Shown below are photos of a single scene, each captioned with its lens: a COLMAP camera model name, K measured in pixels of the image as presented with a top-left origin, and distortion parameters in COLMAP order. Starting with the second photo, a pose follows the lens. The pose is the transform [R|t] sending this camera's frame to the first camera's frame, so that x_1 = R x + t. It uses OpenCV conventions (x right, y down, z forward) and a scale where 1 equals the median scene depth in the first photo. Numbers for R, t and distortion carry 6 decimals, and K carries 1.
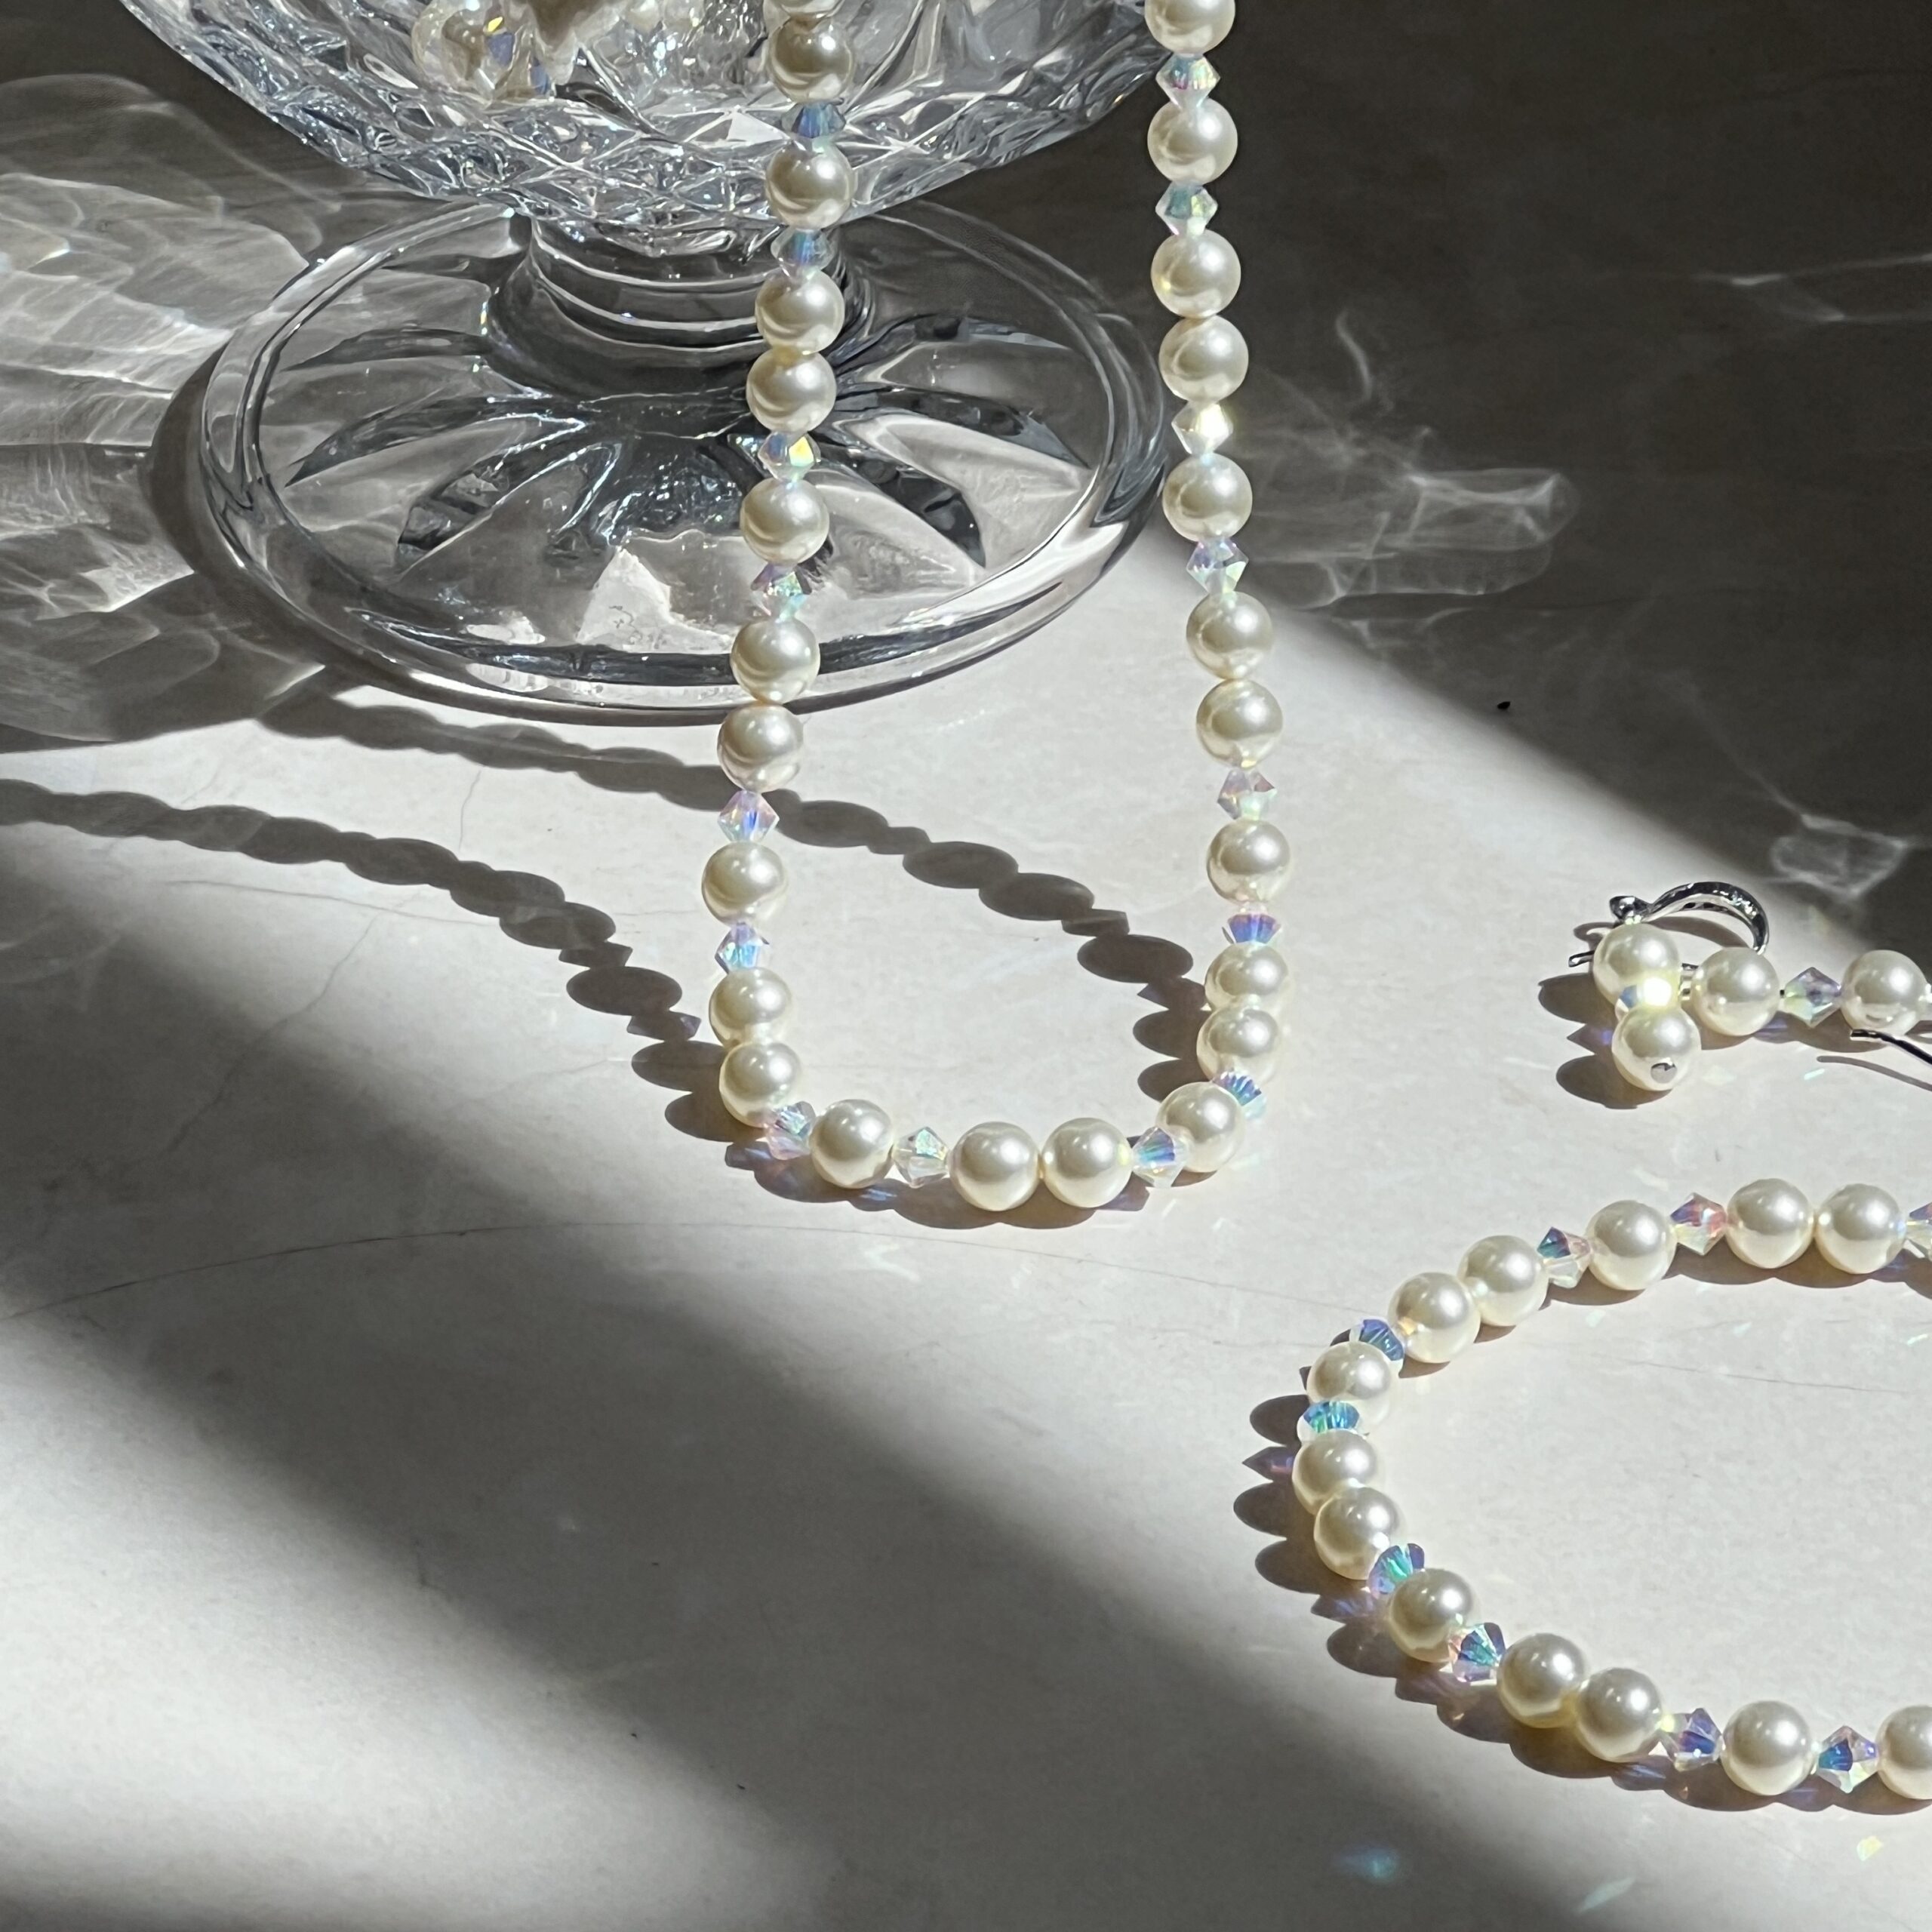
lens RADIAL K [[13512.3, 0, 1141.4], [0, 13512.3, 969.0], [0, 0, 1]] dist [-1.177291, 49.967901]
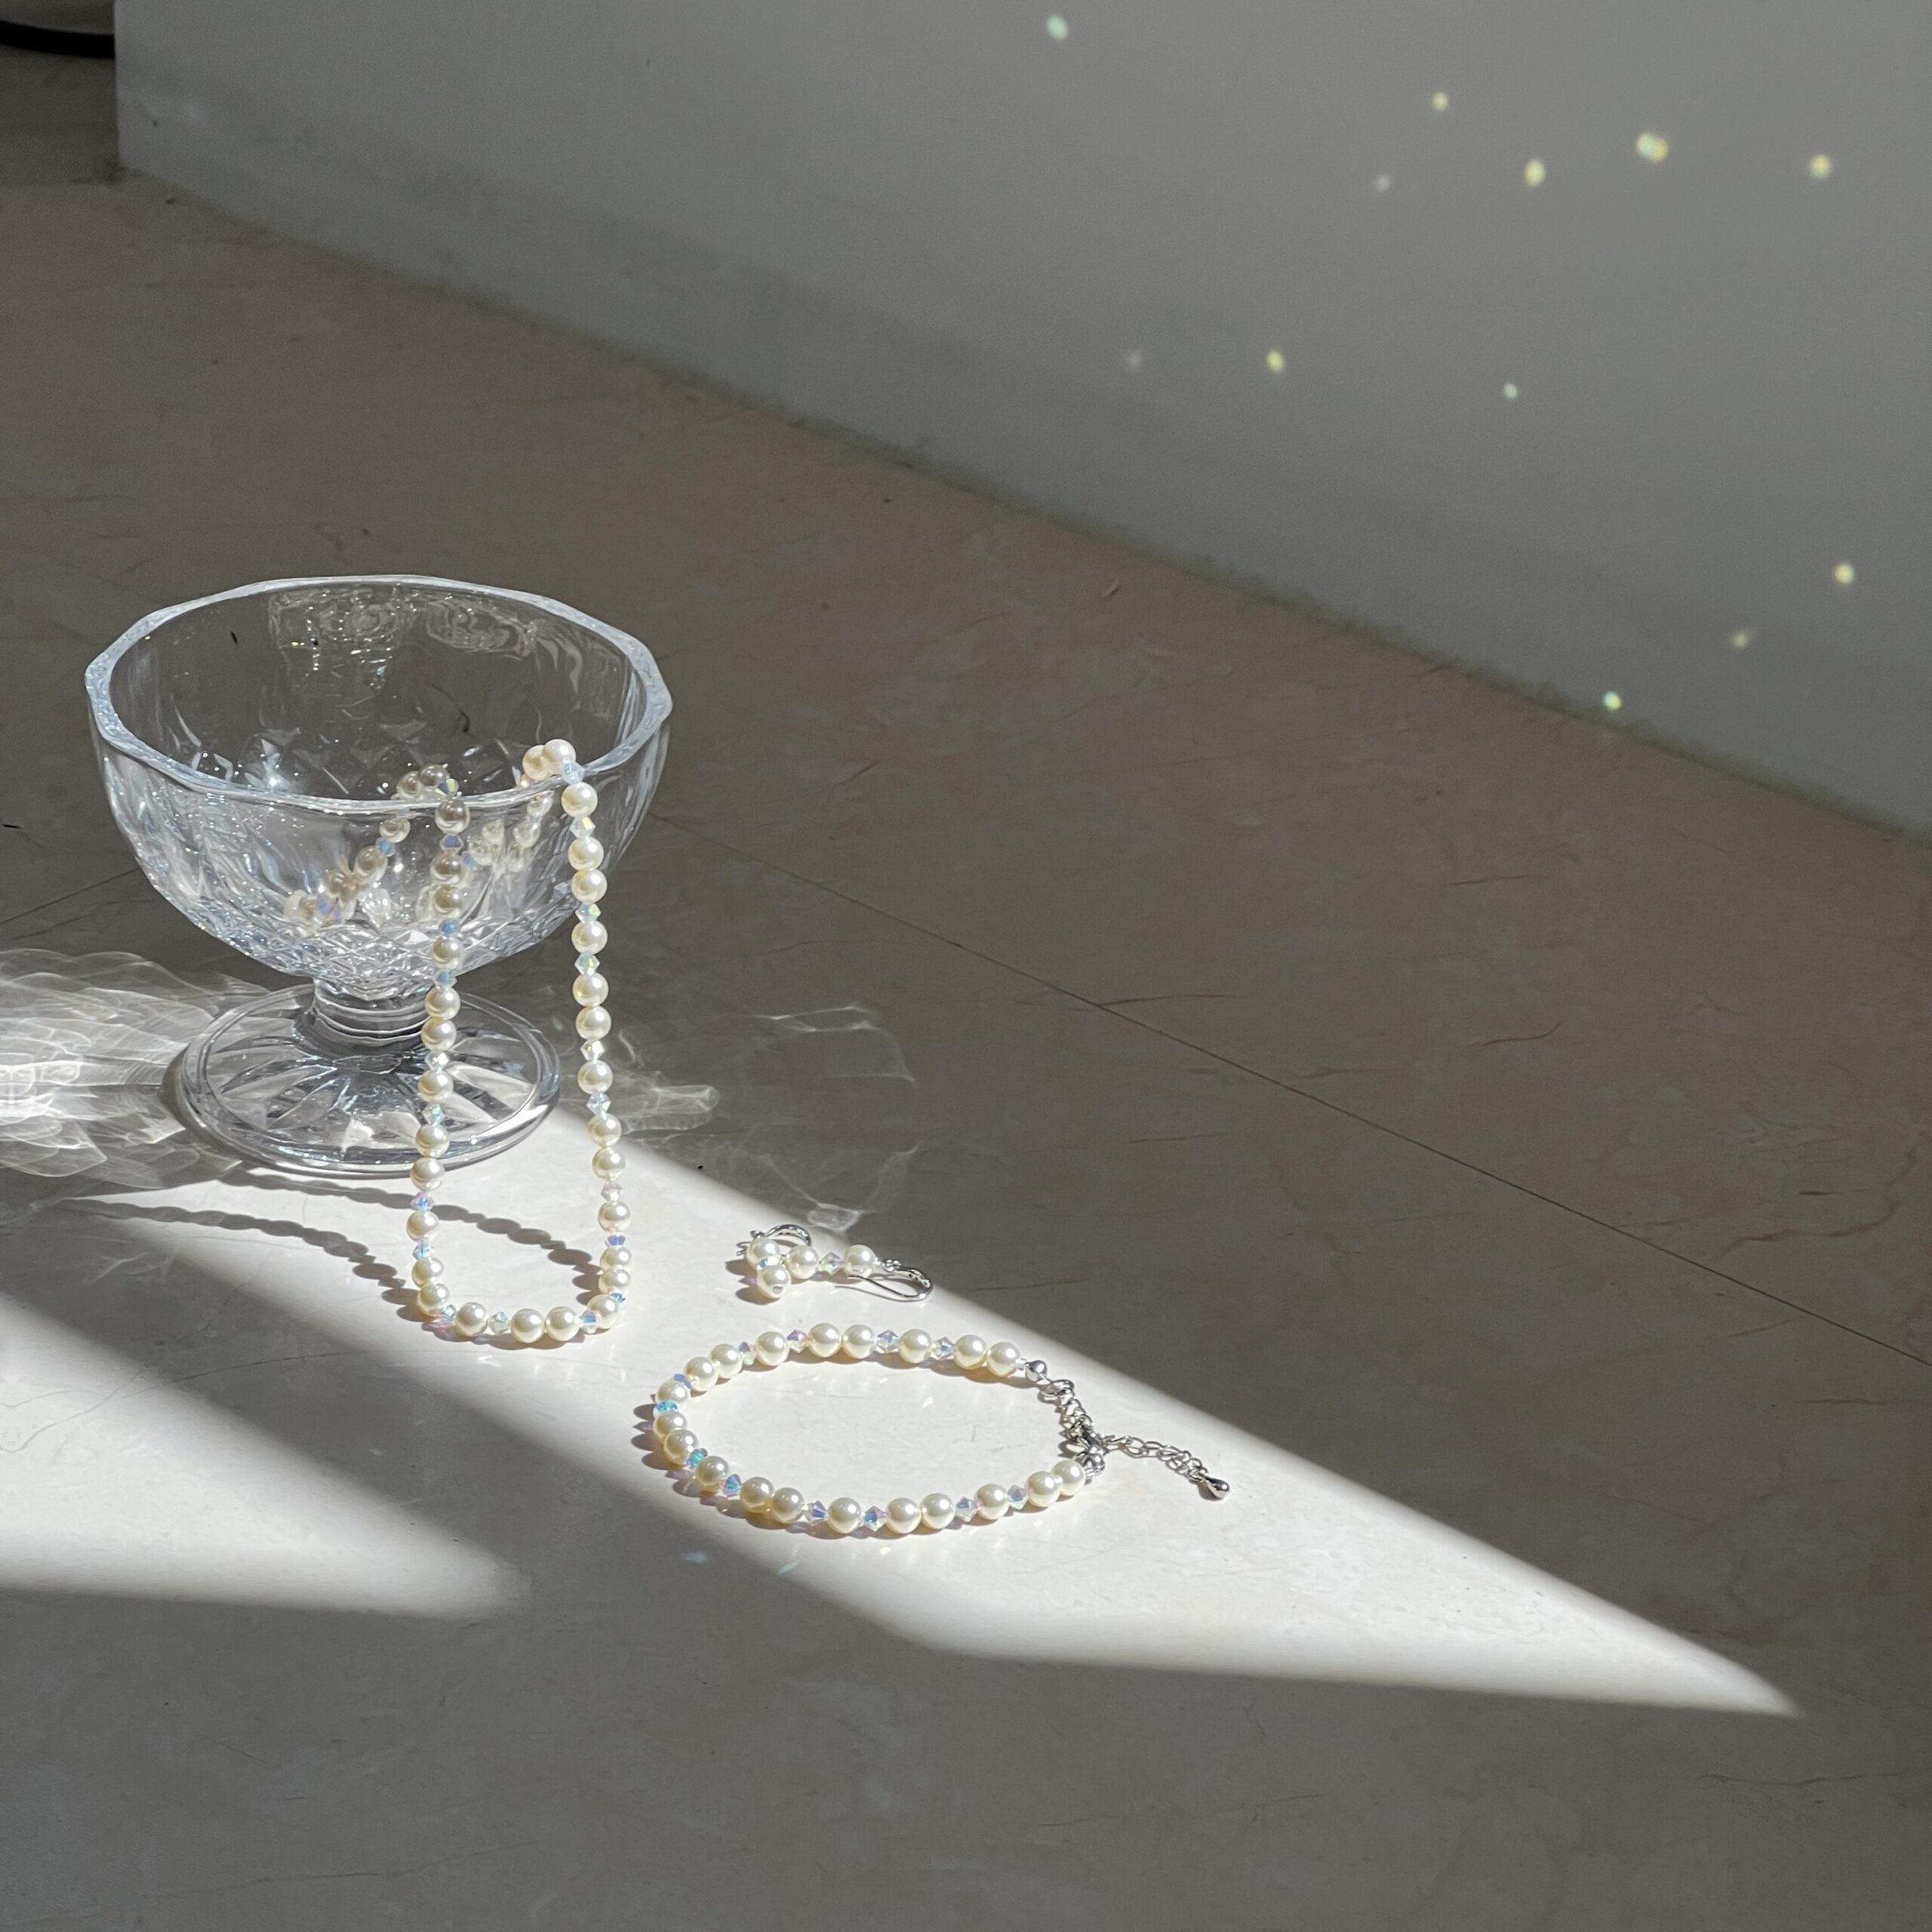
lens RADIAL K [[6620.9, 0, 997.2], [0, 6620.9, 917.8], [0, 0, 1]] dist [-0.816593, 24.796184]
pose [[0.992436, -0.015532, 0.121779, -0.072838], [0.029694, 0.992880, -0.115355, 0.083913], [-0.119120, 0.118098, 0.985831, -0.269086]]
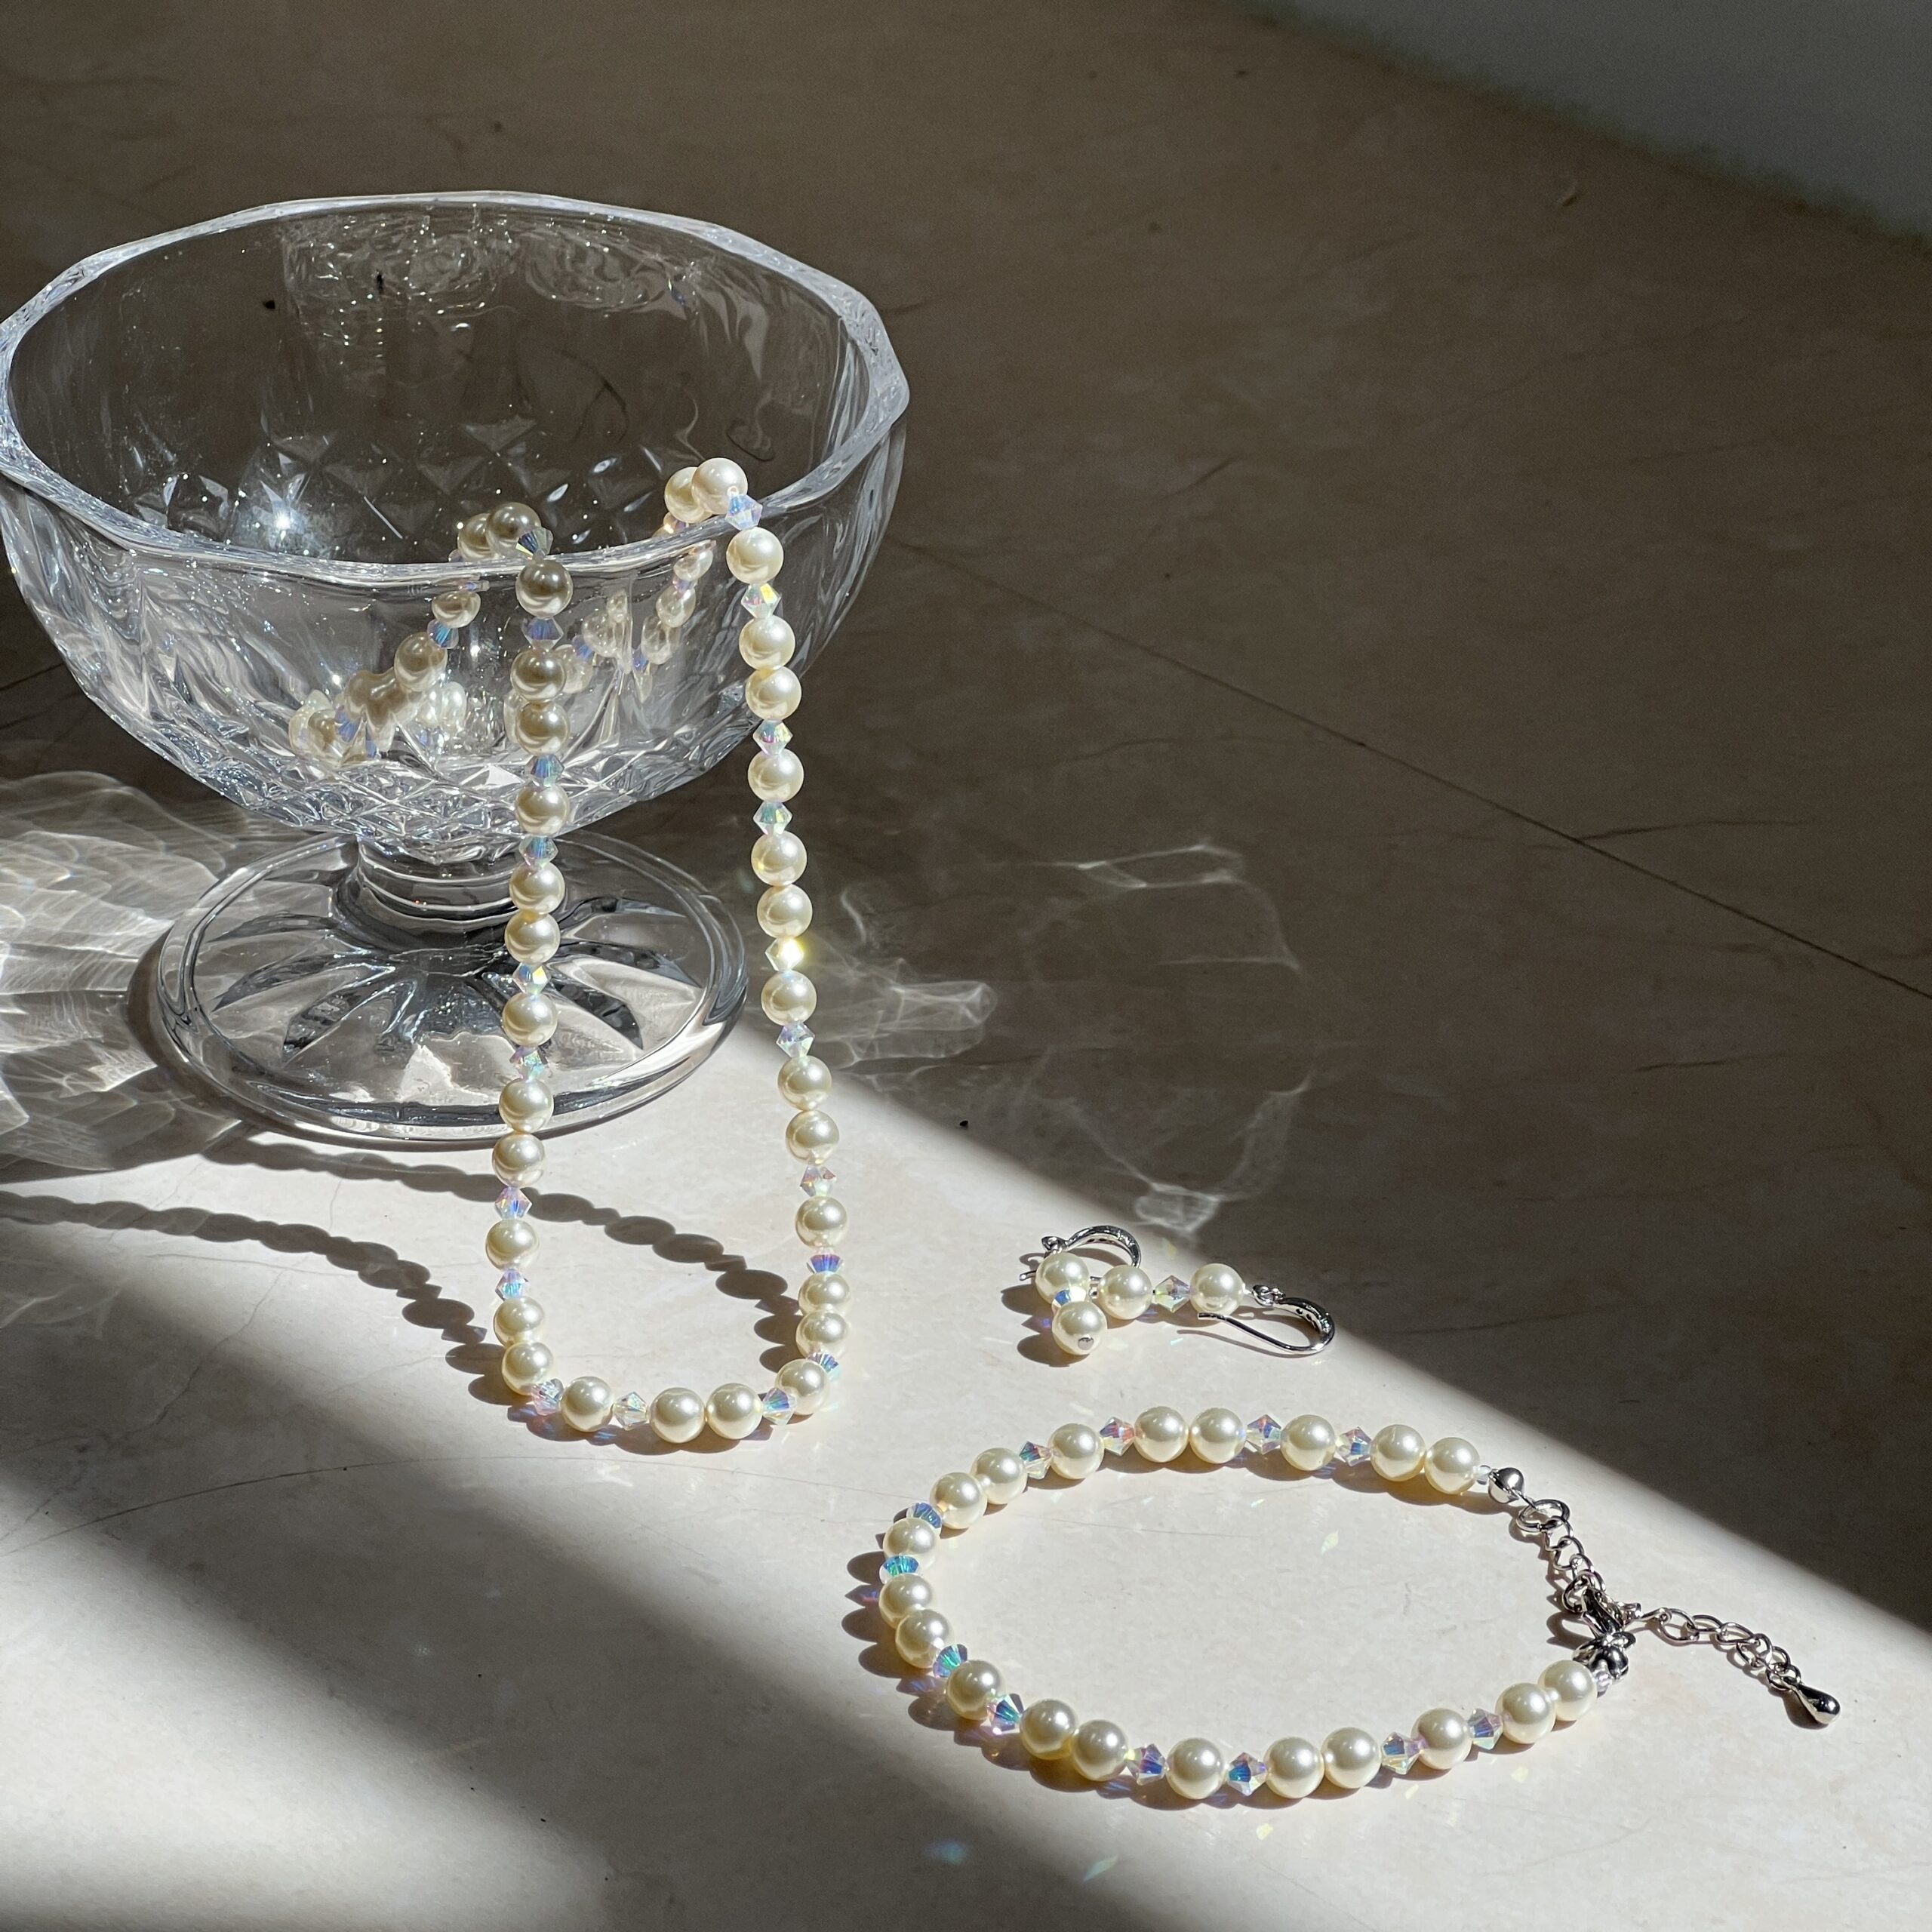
lens RADIAL K [[6620.9, 0, 997.2], [0, 6620.9, 917.8], [0, 0, 1]] dist [-0.816593, 24.796184]
pose [[0.997199, -0.029602, 0.068682, -0.024413], [0.033518, 0.997835, -0.056581, 0.001164], [-0.066859, 0.058725, 0.996033, 0.208605]]
